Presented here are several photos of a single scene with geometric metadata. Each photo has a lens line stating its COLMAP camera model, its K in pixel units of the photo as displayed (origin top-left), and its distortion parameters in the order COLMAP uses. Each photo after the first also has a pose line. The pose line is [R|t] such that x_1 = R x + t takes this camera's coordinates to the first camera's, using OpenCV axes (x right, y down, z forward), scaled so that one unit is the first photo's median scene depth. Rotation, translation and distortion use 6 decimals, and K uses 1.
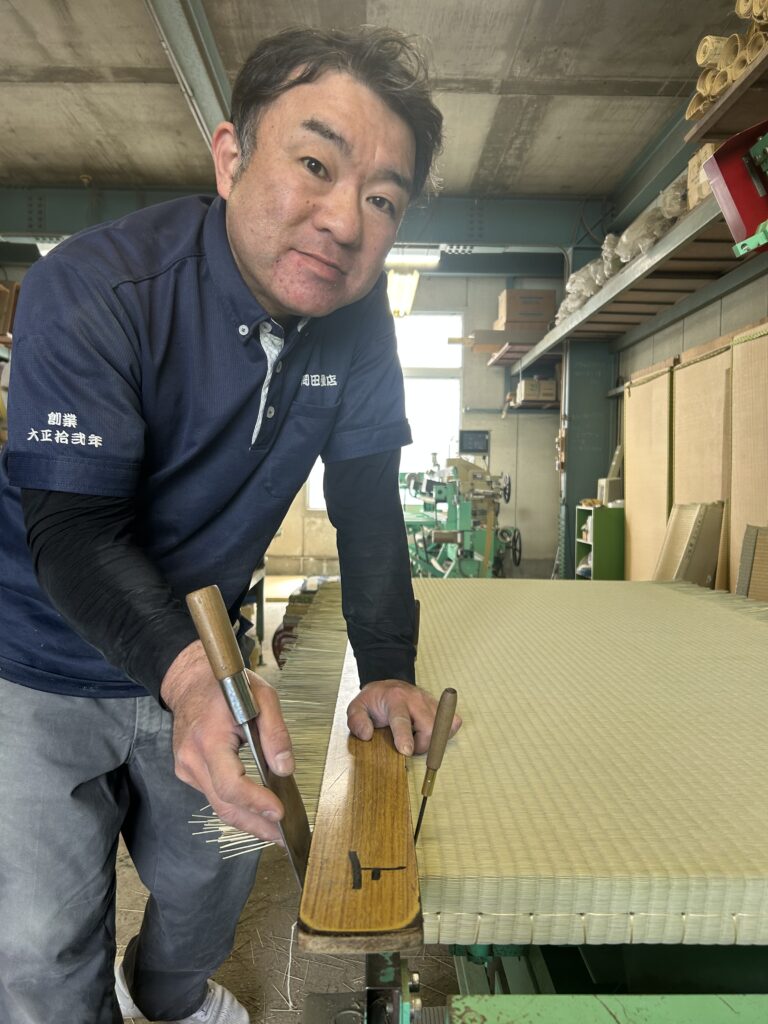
lens RADIAL K [[767.8, 0, 386.1], [0, 767.8, 501.4], [0, 0, 1]] dist [0.066034, -0.080409]
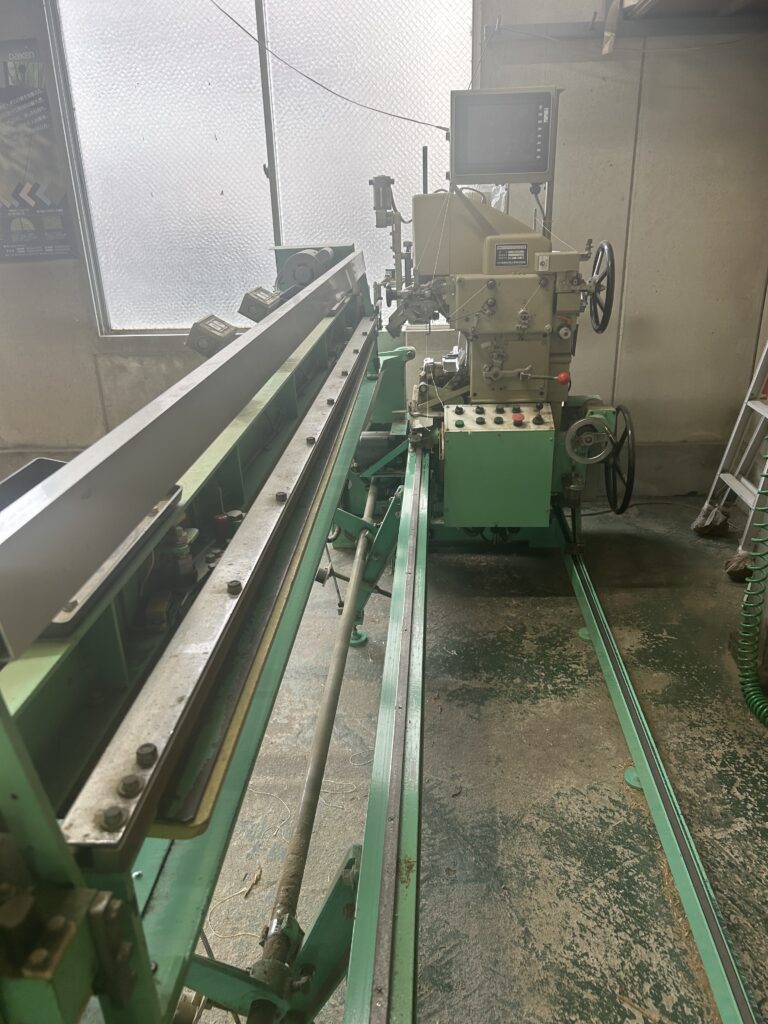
lens RADIAL K [[767.8, 0, 386.1], [0, 767.8, 501.4], [0, 0, 1]] dist [0.066034, -0.080409]
pose [[0.996146, -0.010982, -0.087021, 0.105562], [0.041281, 0.934080, 0.354669, -0.060004], [0.077390, -0.356895, 0.930933, 0.739065]]
